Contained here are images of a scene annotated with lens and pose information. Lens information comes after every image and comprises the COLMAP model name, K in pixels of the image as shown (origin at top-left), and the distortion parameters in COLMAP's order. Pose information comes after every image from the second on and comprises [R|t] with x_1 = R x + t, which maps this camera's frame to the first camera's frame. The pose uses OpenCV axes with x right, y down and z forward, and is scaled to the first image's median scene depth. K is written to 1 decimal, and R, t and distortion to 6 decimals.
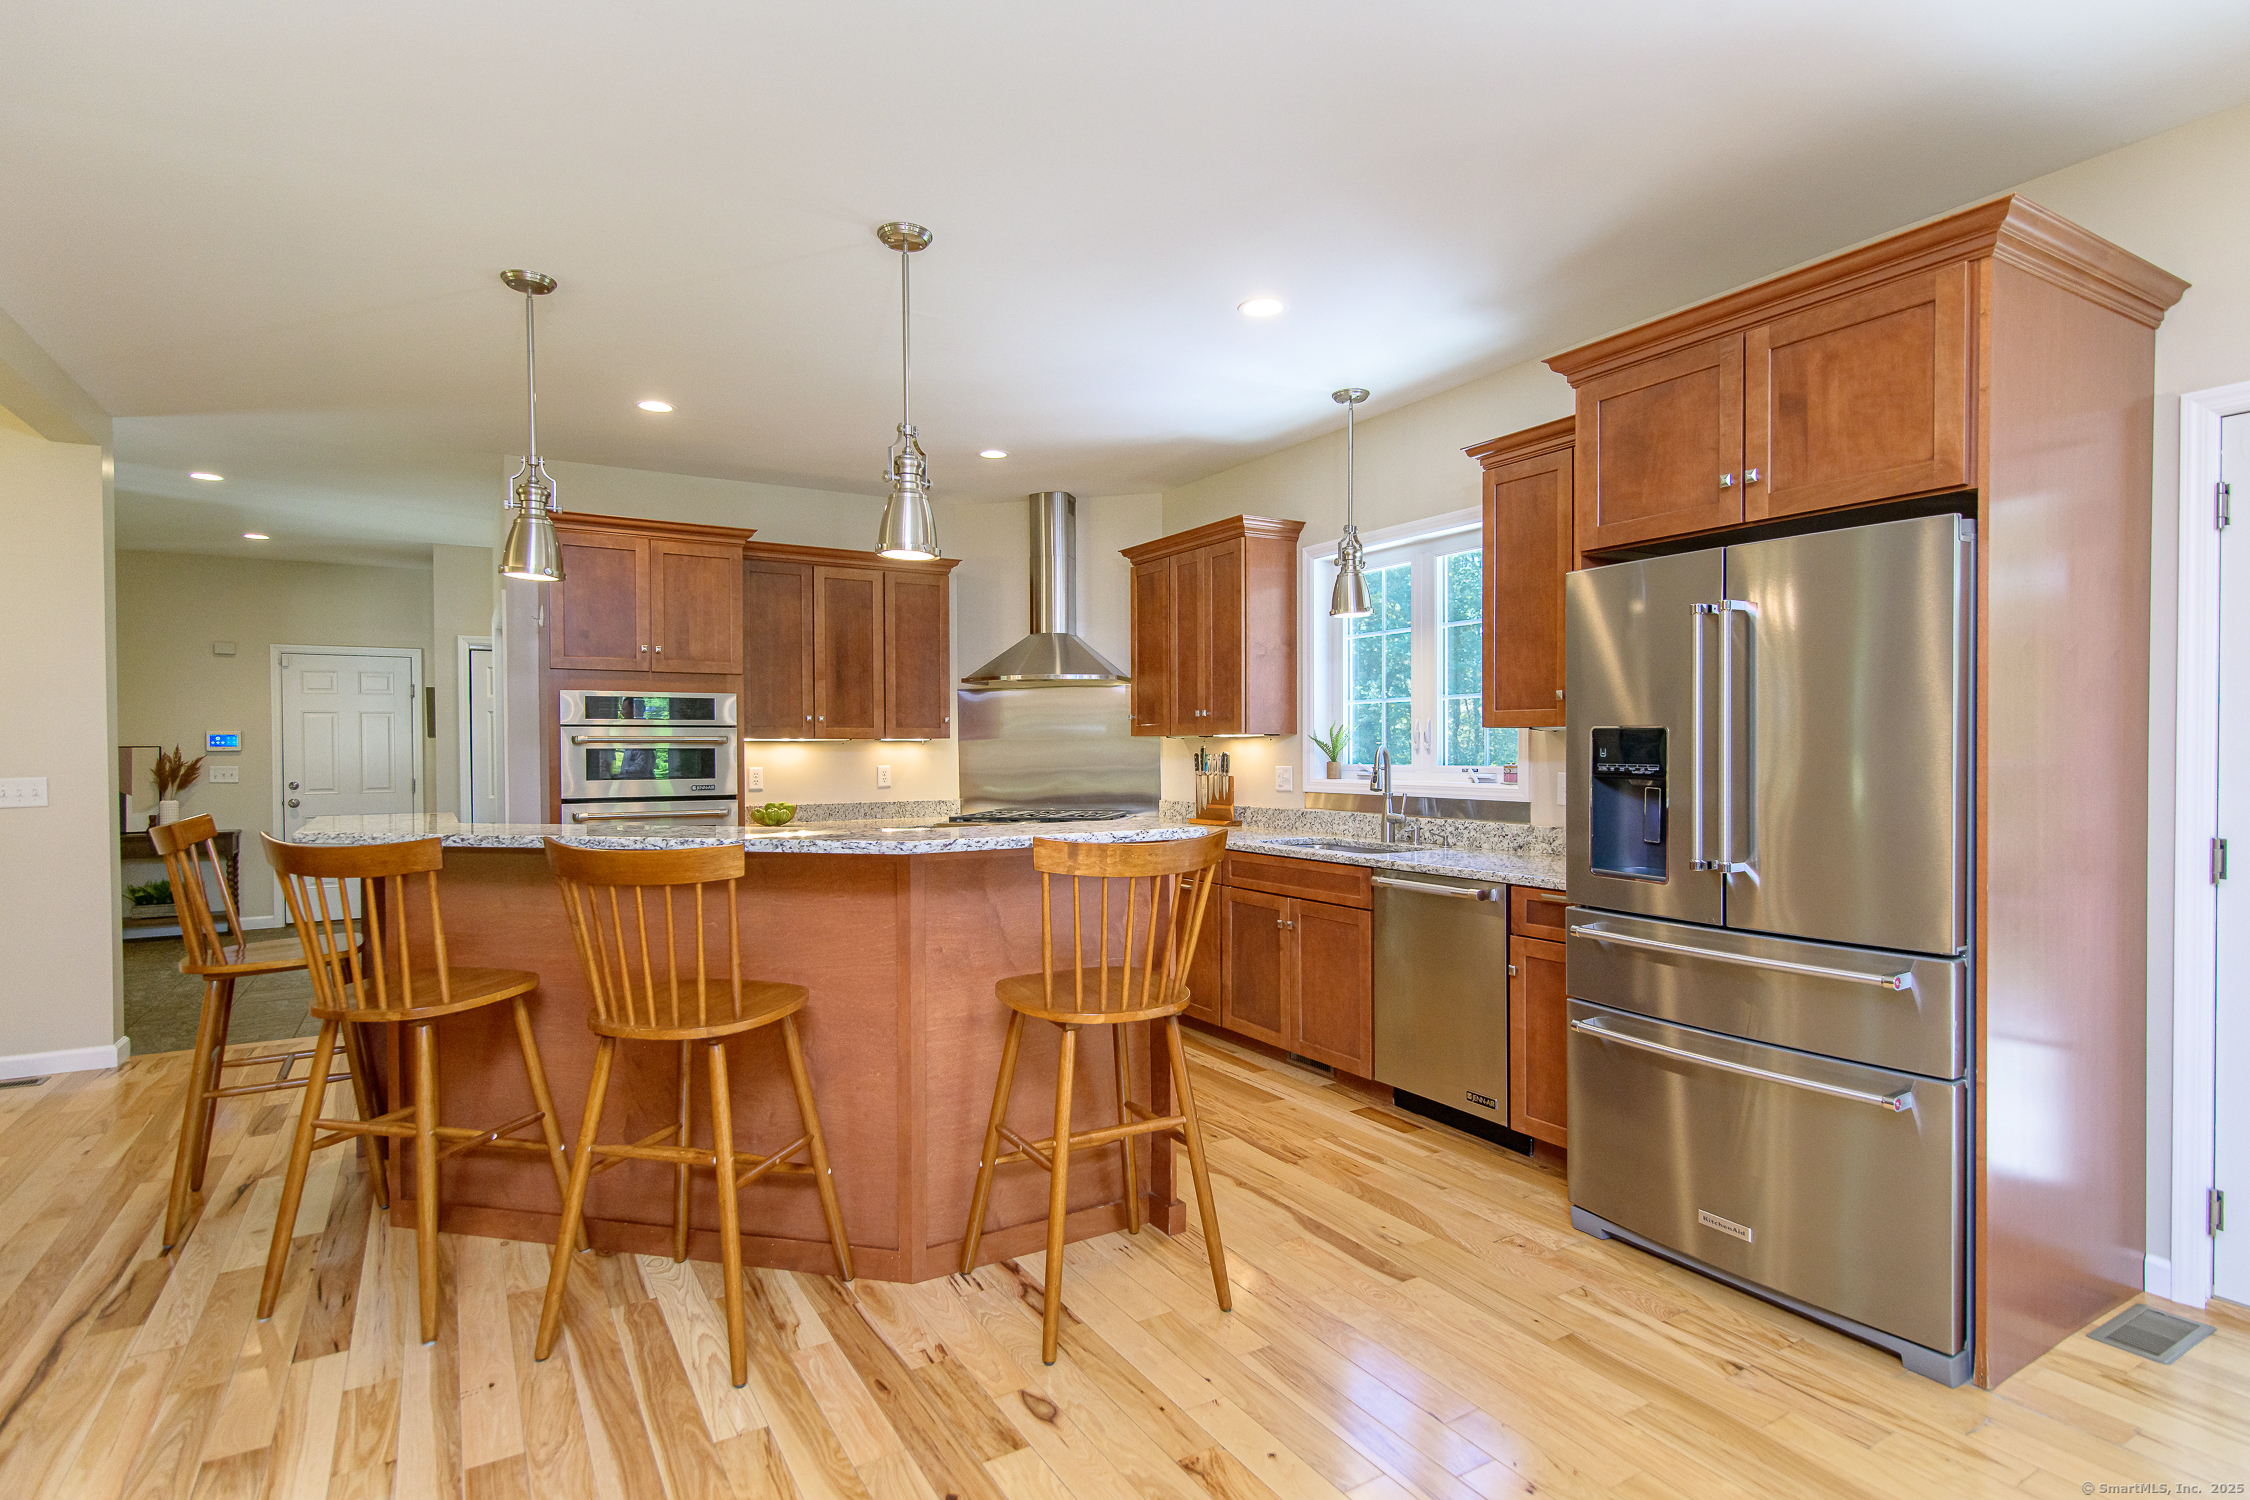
lens RADIAL K [[1139.6, 0, 1090.8], [0, 1139.6, 760.2], [0, 0, 1]] dist [0.005342, 0.000576]
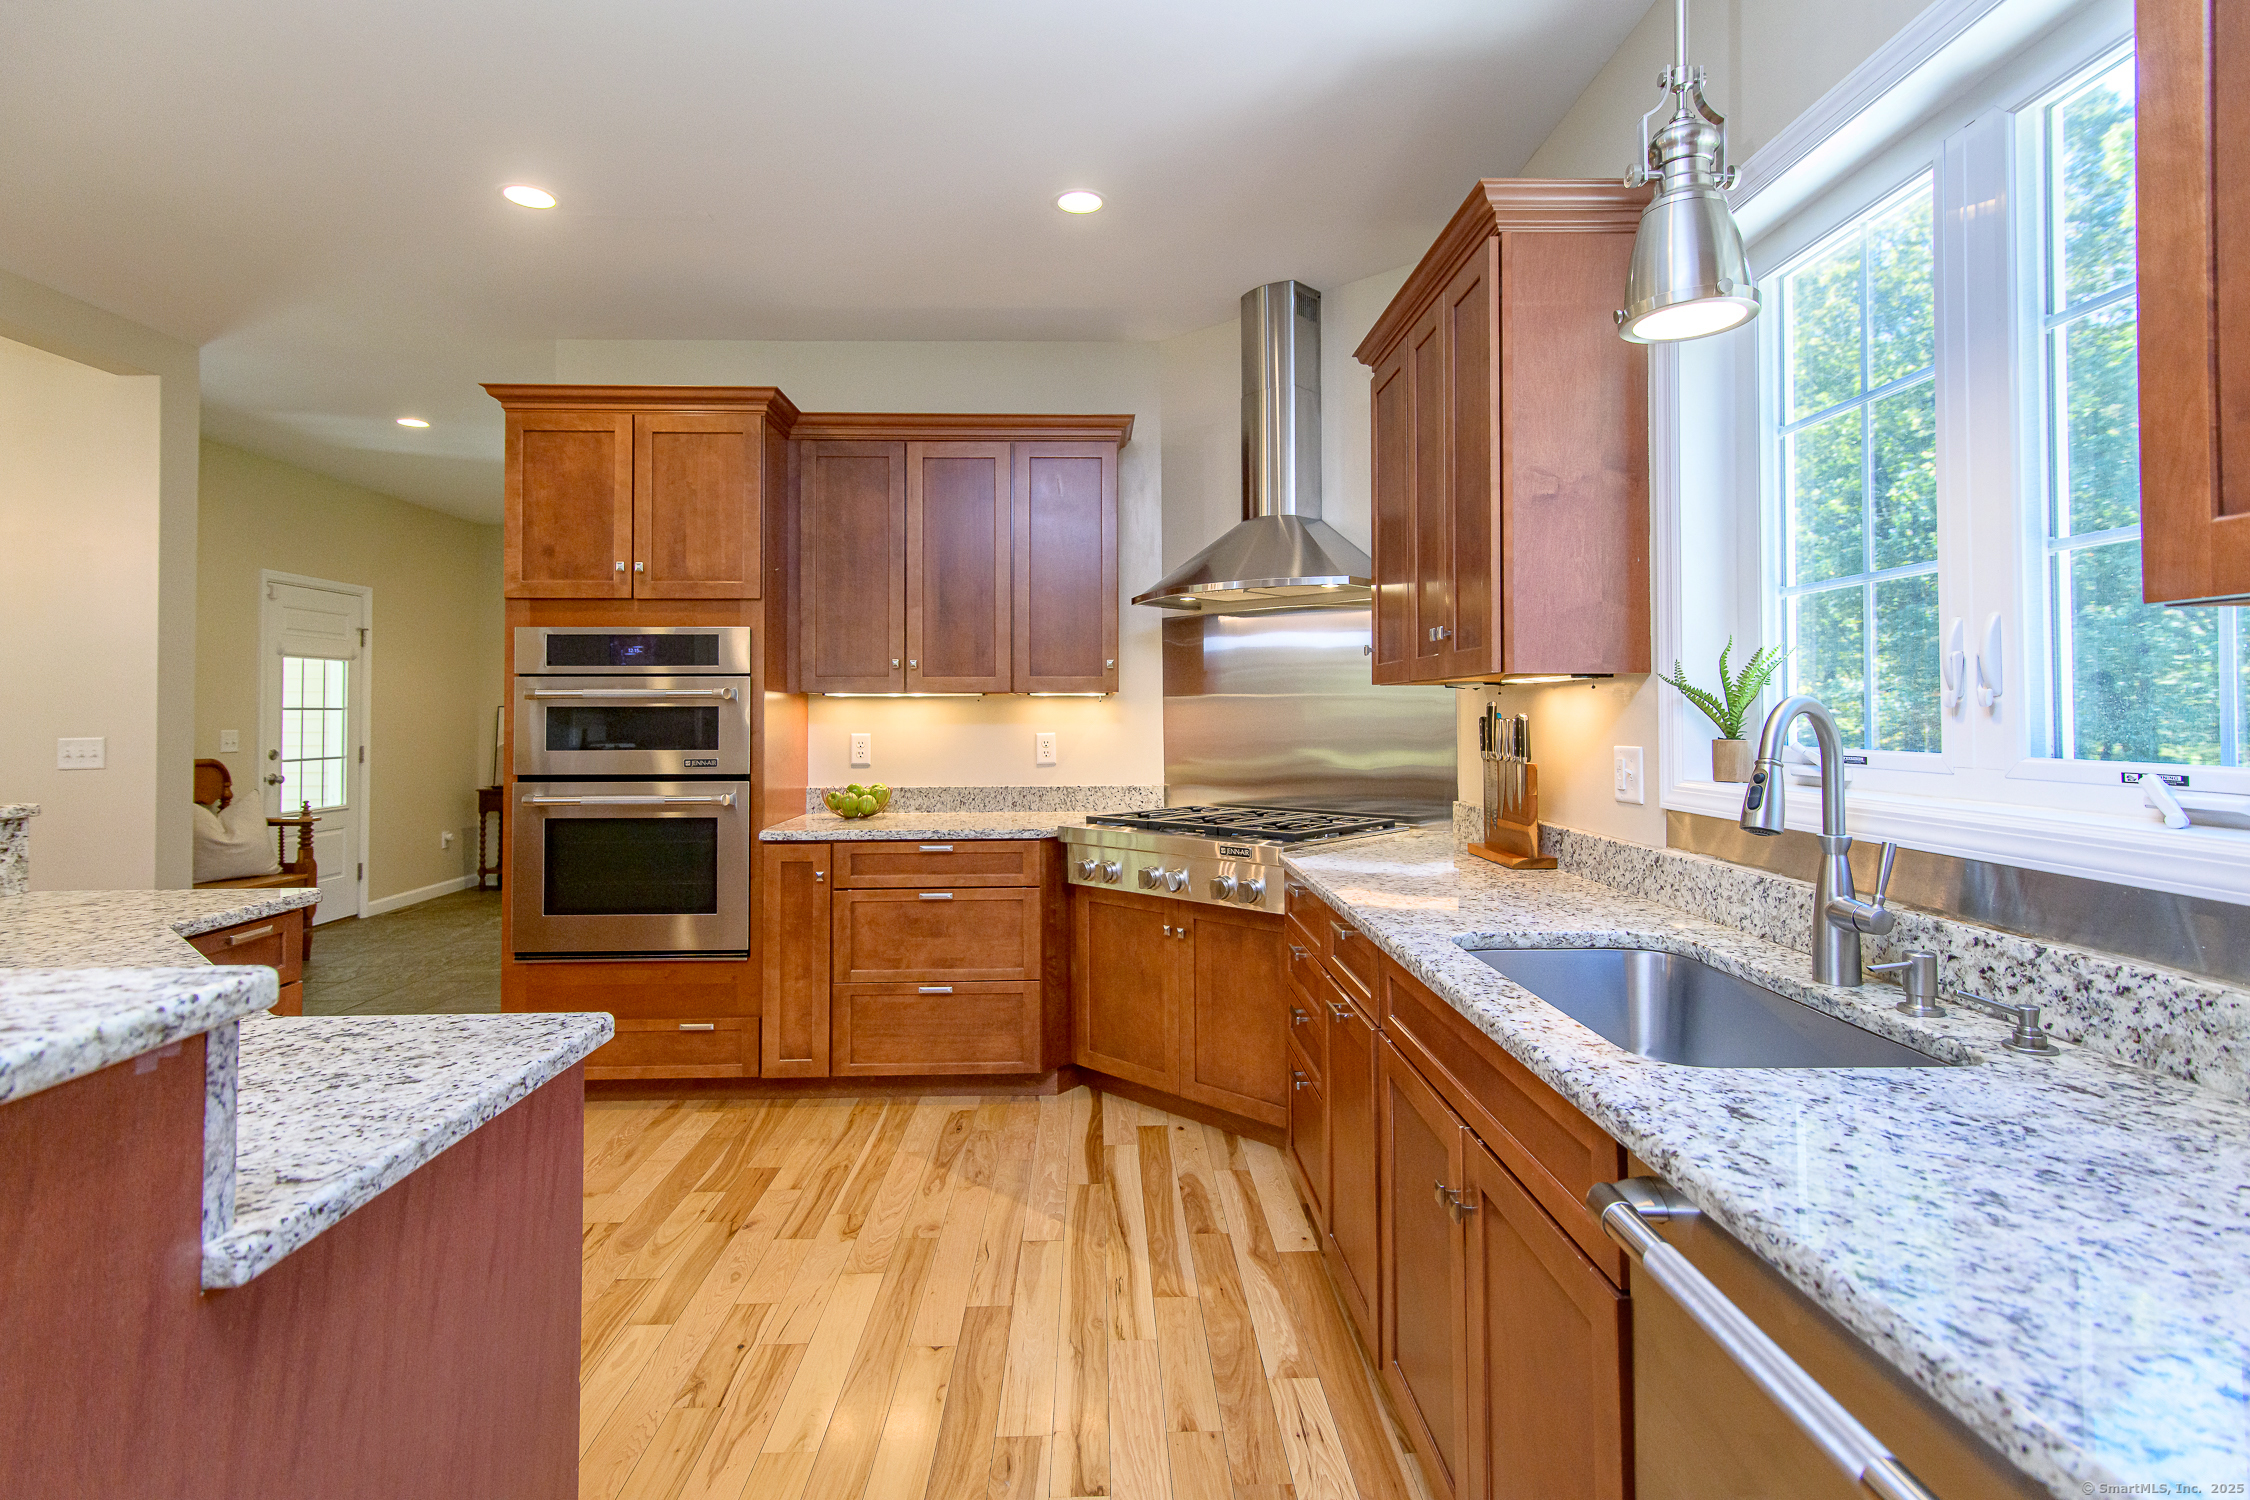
lens RADIAL K [[1099.3, 0, 1107.0], [0, 1099.3, 690.0], [0, 0, 1]] dist [0.016514, -0.000438]
pose [[0.874931, -0.007067, -0.484196, 0.206987], [-0.007184, 0.999594, -0.027570, -0.003536], [0.484194, 0.027600, 0.874525, 0.543492]]
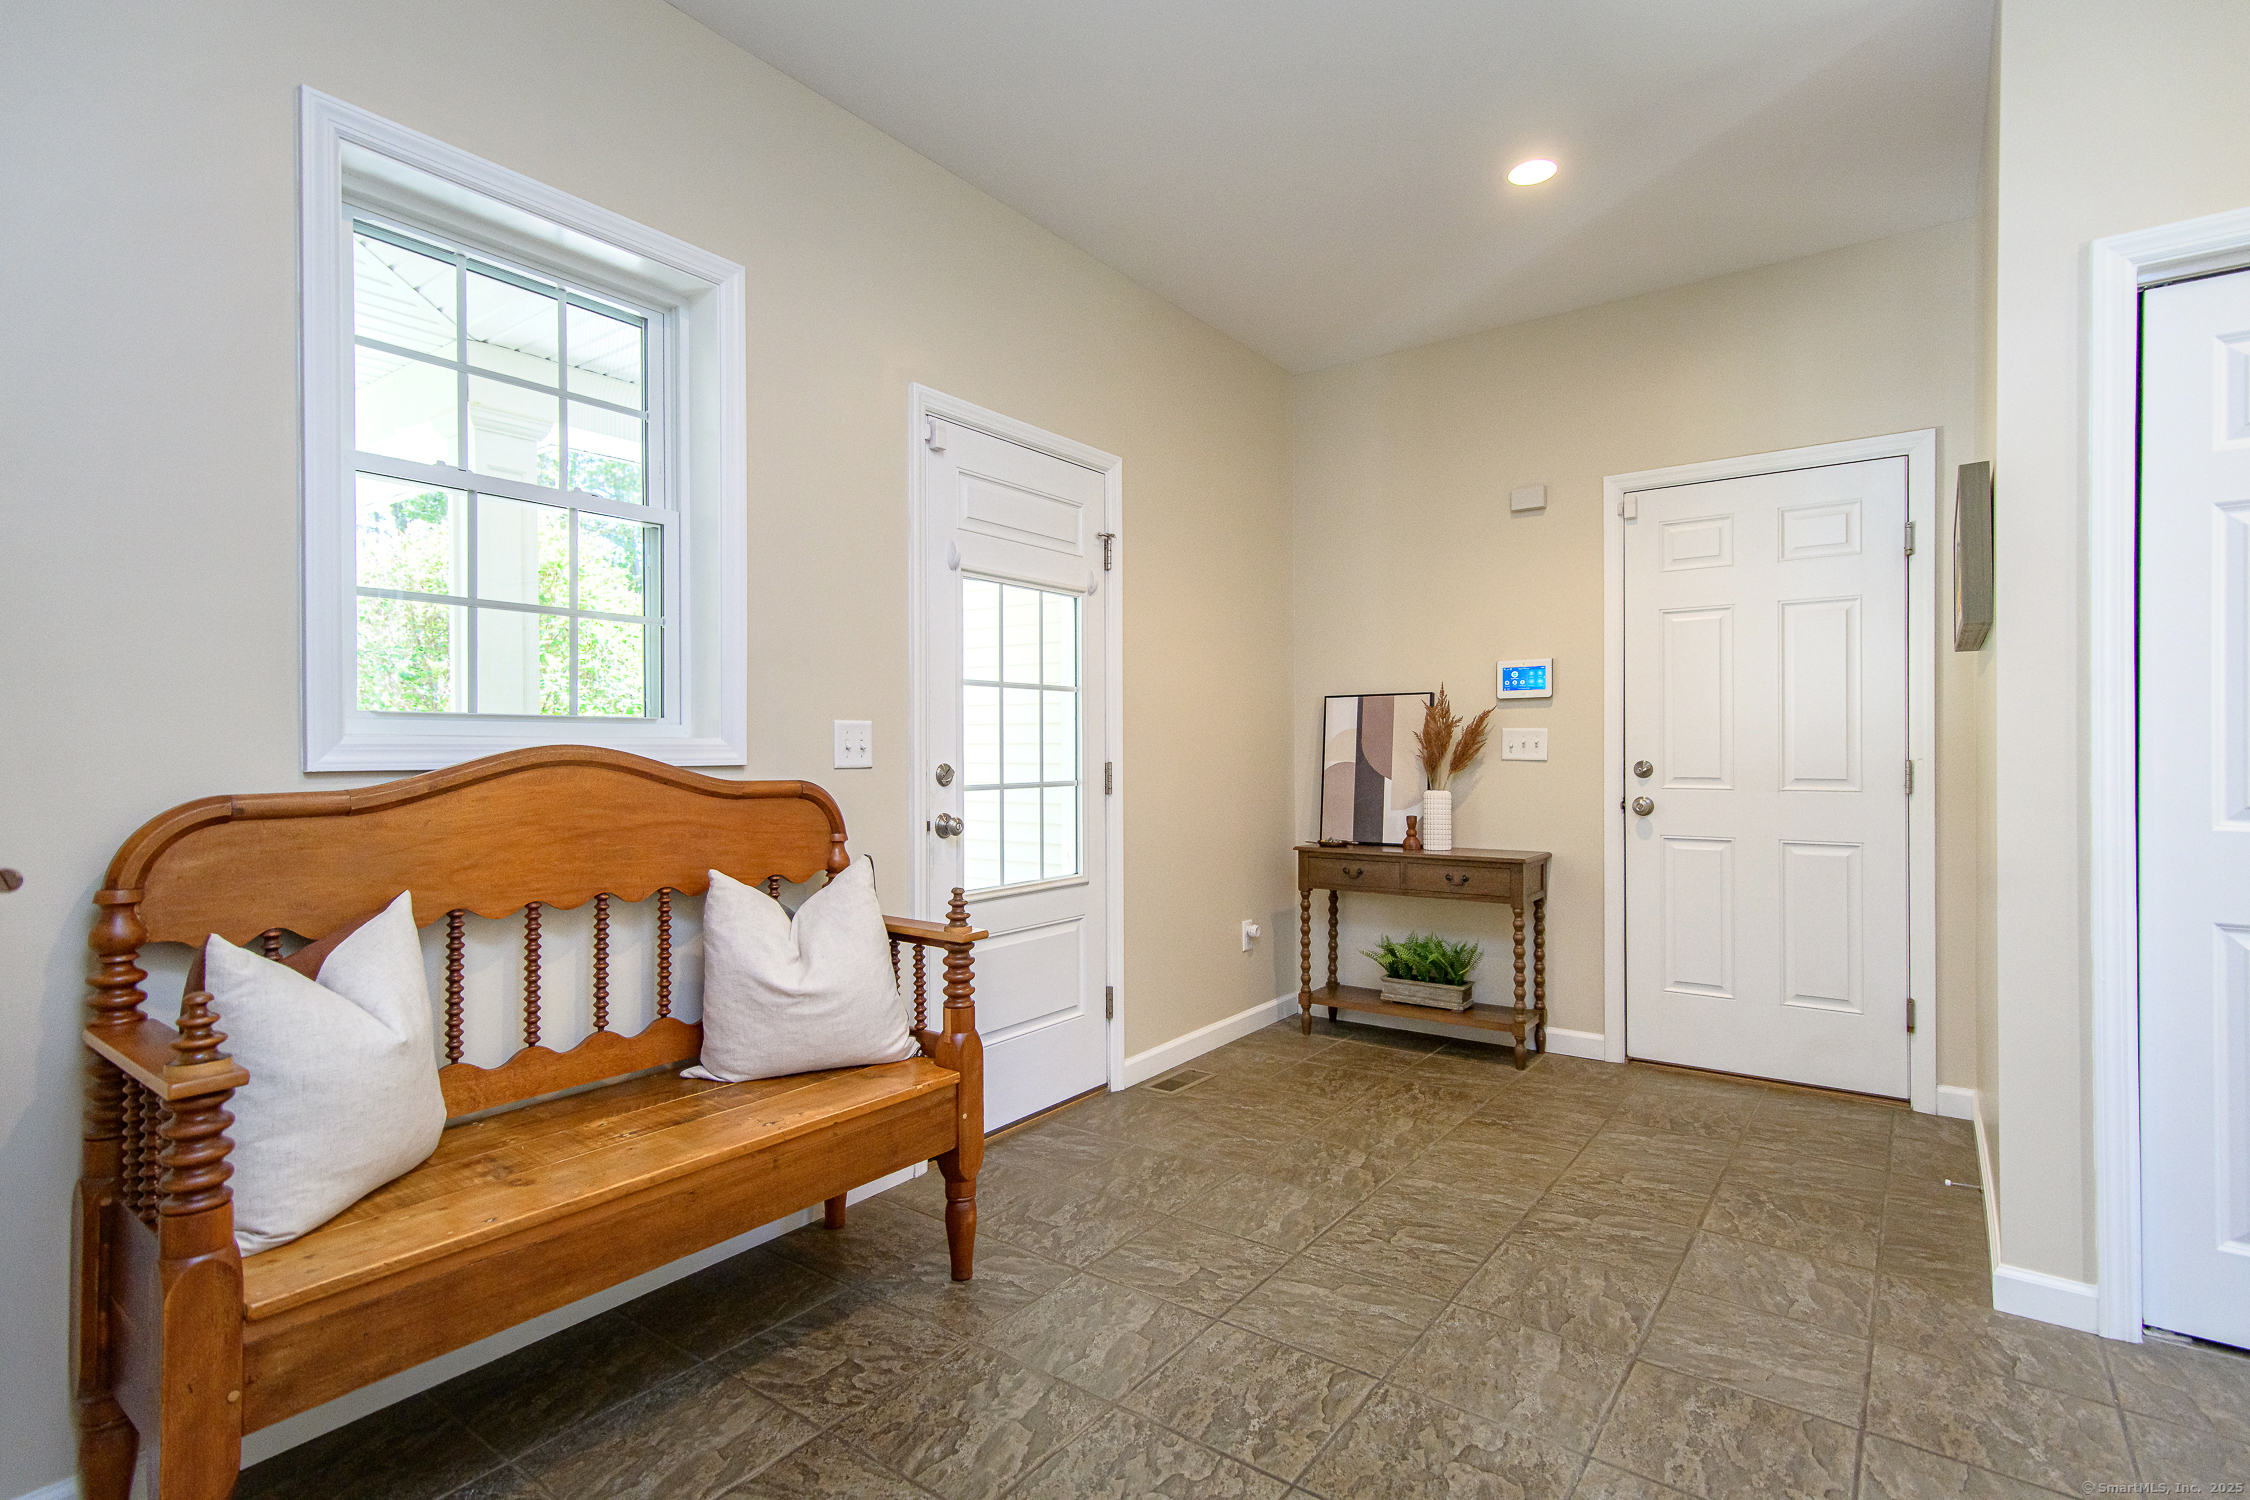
lens RADIAL K [[1099.3, 0, 1124.5], [0, 1099.3, 743.6], [0, 0, 1]] dist [0.016514, -0.000438]
pose [[0.408030, 0.000330, -0.912969, -0.605799], [-0.009016, 0.999953, -0.003668, 0.024915], [0.912924, 0.009728, 0.408013, 1.013576]]
